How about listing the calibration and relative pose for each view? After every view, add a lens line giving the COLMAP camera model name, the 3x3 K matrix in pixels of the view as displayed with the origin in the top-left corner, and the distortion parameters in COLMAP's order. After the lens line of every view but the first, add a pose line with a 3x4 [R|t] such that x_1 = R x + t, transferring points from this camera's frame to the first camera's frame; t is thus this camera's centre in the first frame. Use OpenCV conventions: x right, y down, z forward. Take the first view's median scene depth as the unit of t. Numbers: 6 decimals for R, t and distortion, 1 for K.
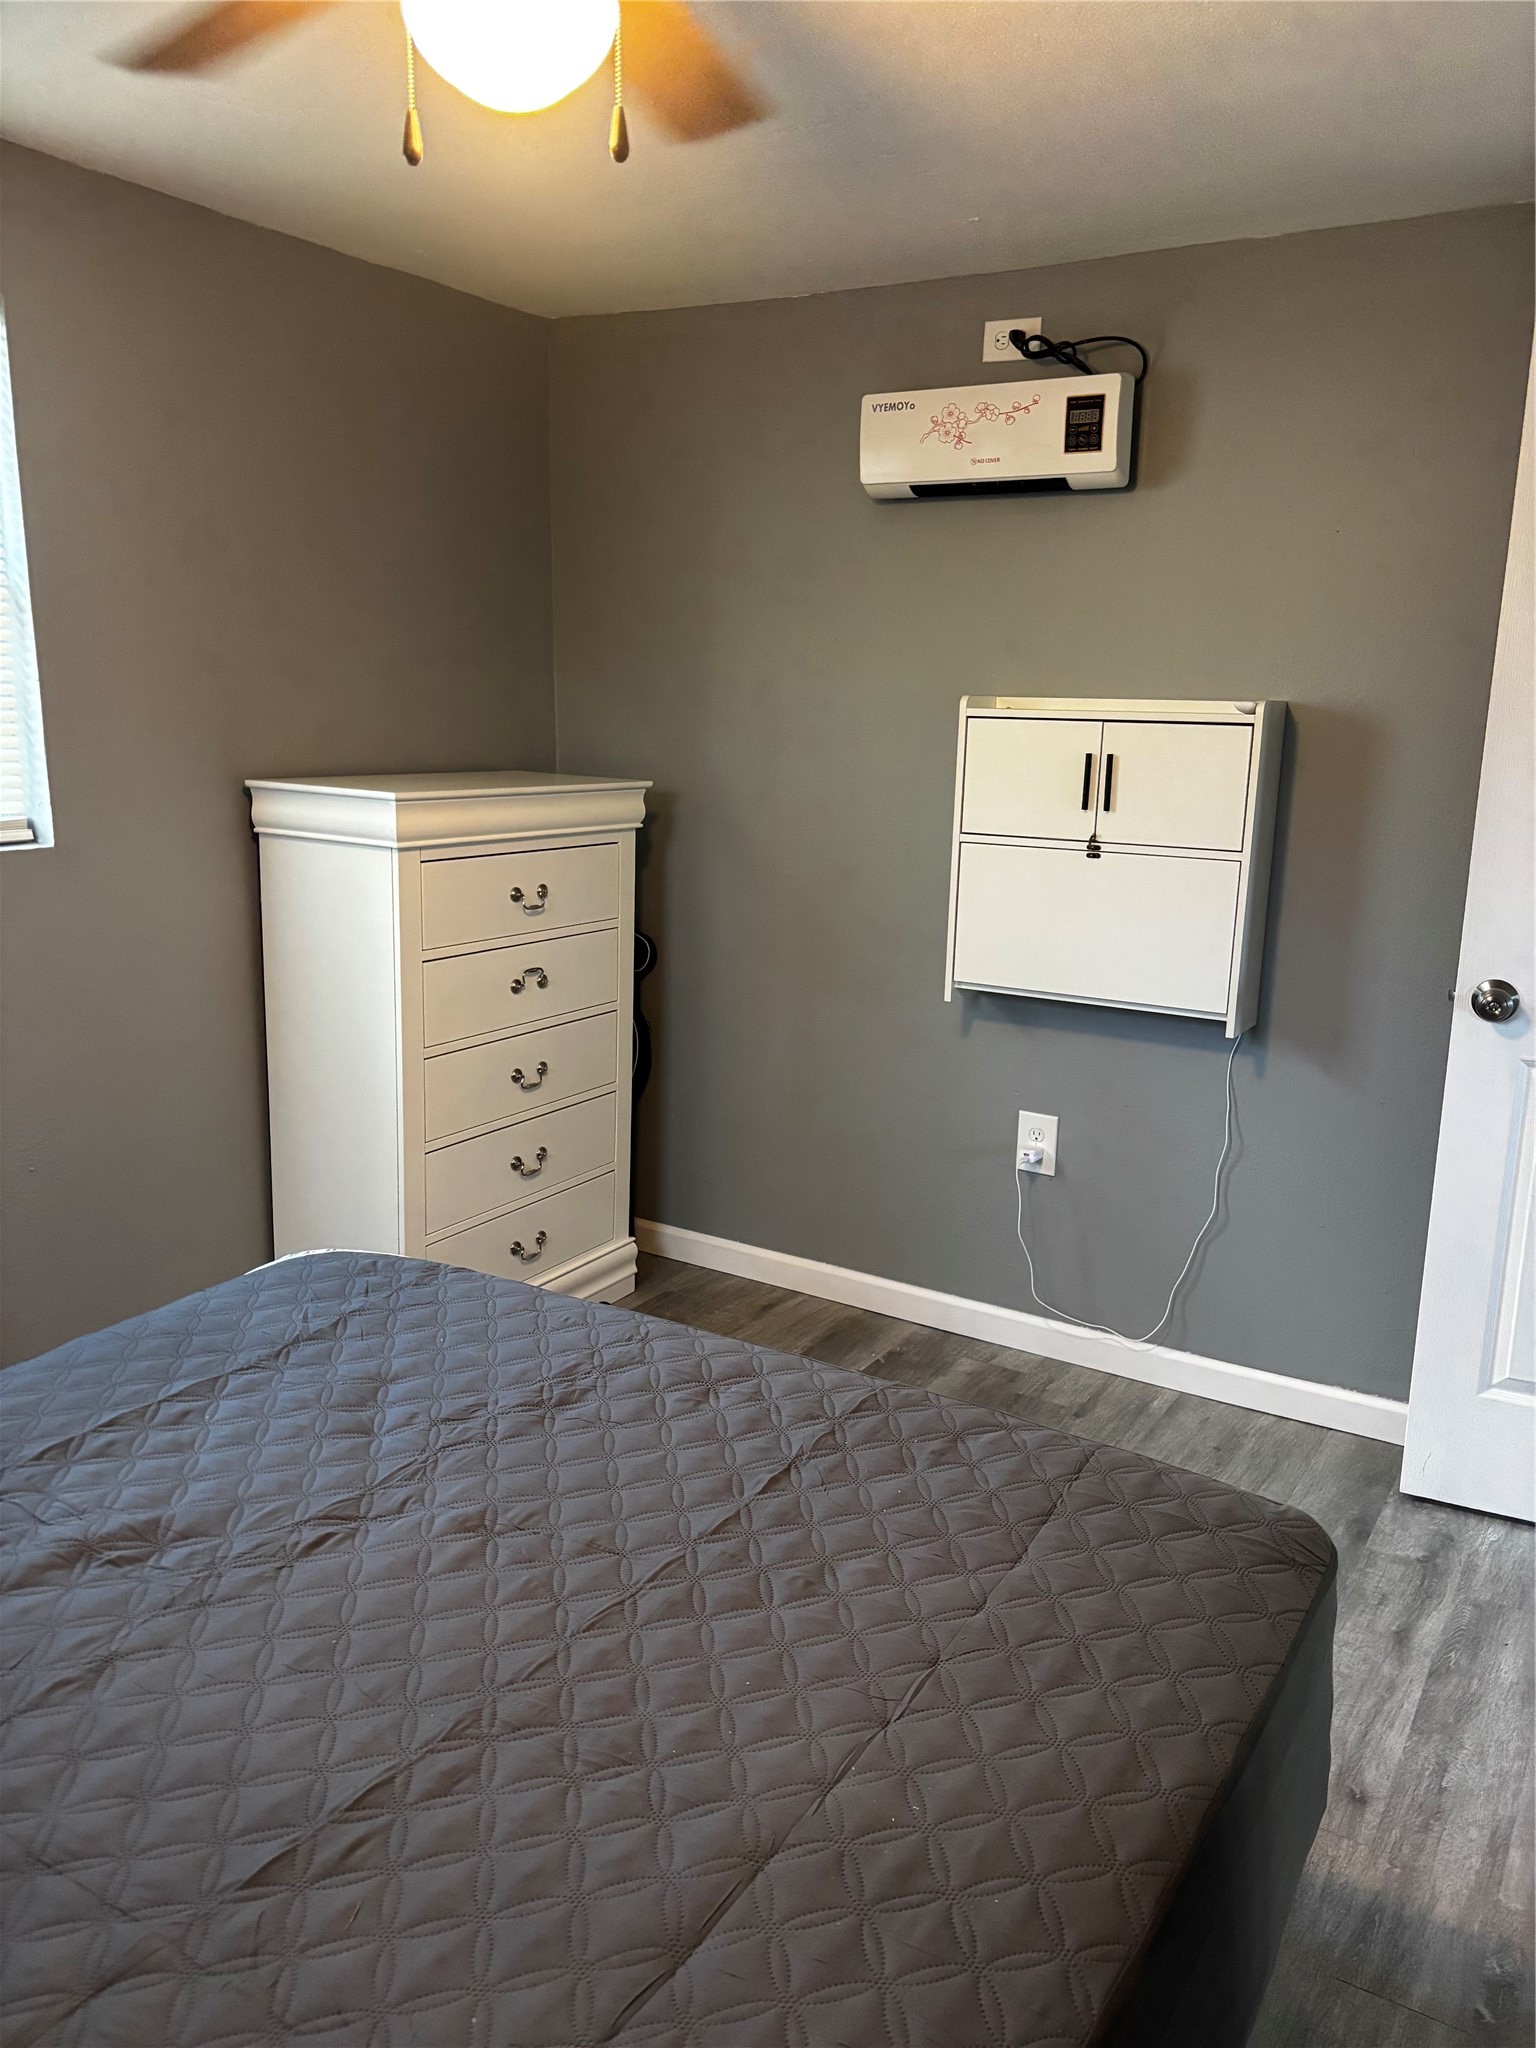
lens RADIAL K [[1545.4, 0, 770.4], [0, 1545.4, 1018.5], [0, 0, 1]] dist [0.043197, -0.017379]
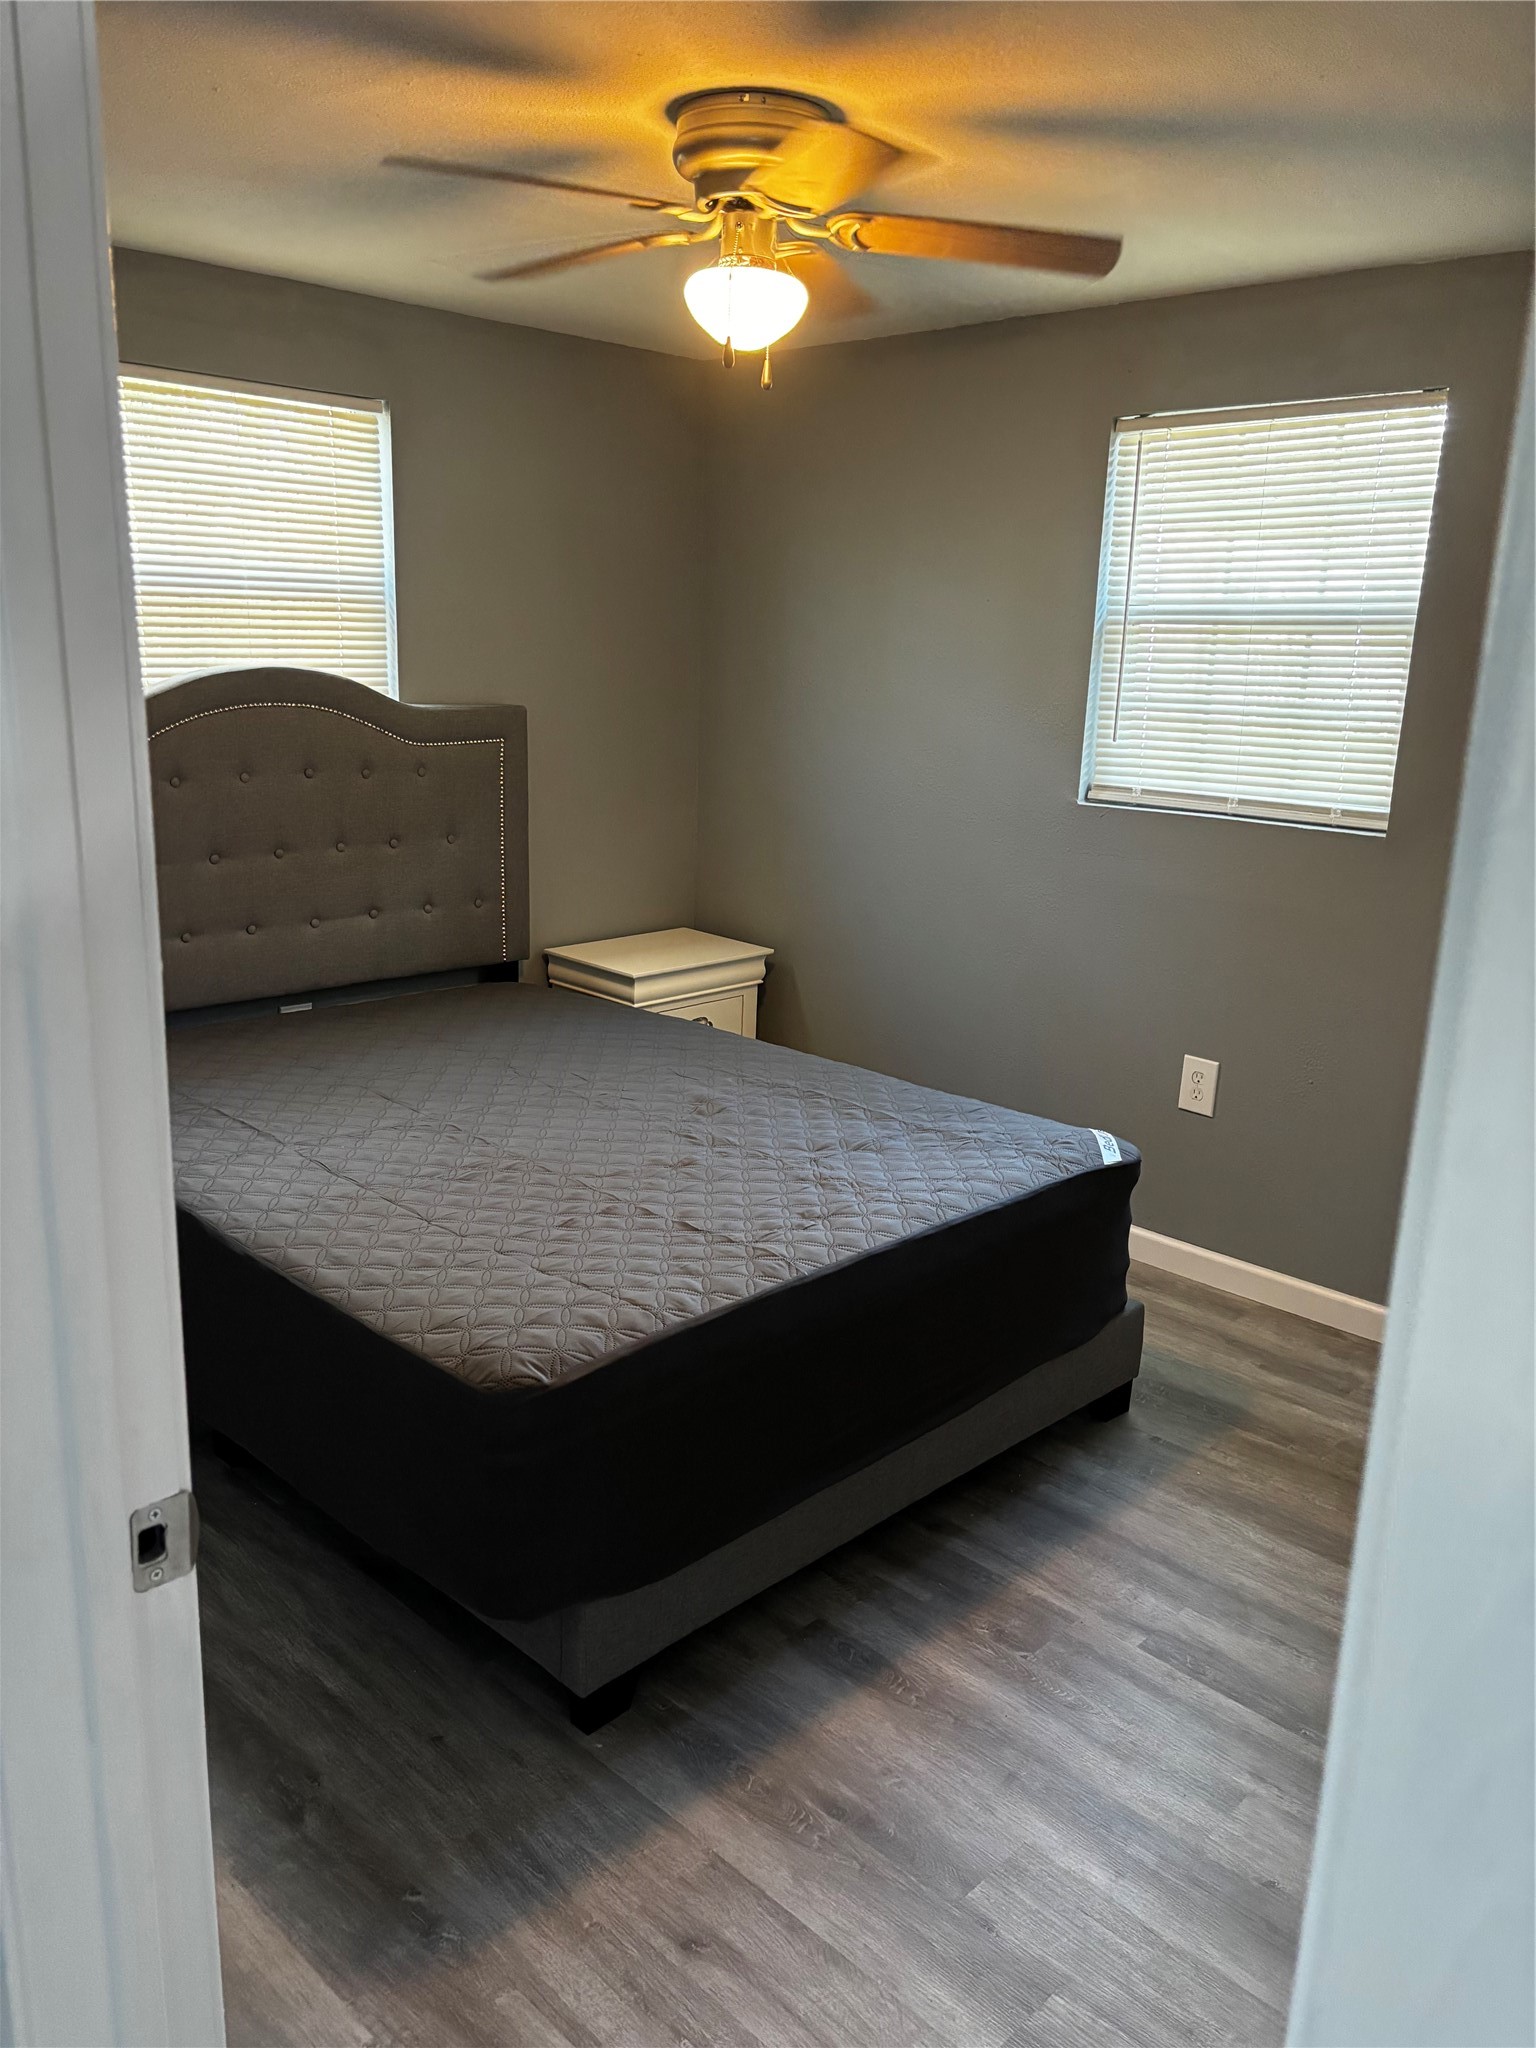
lens RADIAL K [[1545.4, 0, 769.2], [0, 1545.4, 1025.2], [0, 0, 1]] dist [0.043197, -0.017379]
pose [[-0.223979, 0.187473, -0.956393, 0.623931], [-0.242849, 0.939635, 0.241062, -0.111536], [0.943853, 0.286252, -0.164931, 0.592261]]
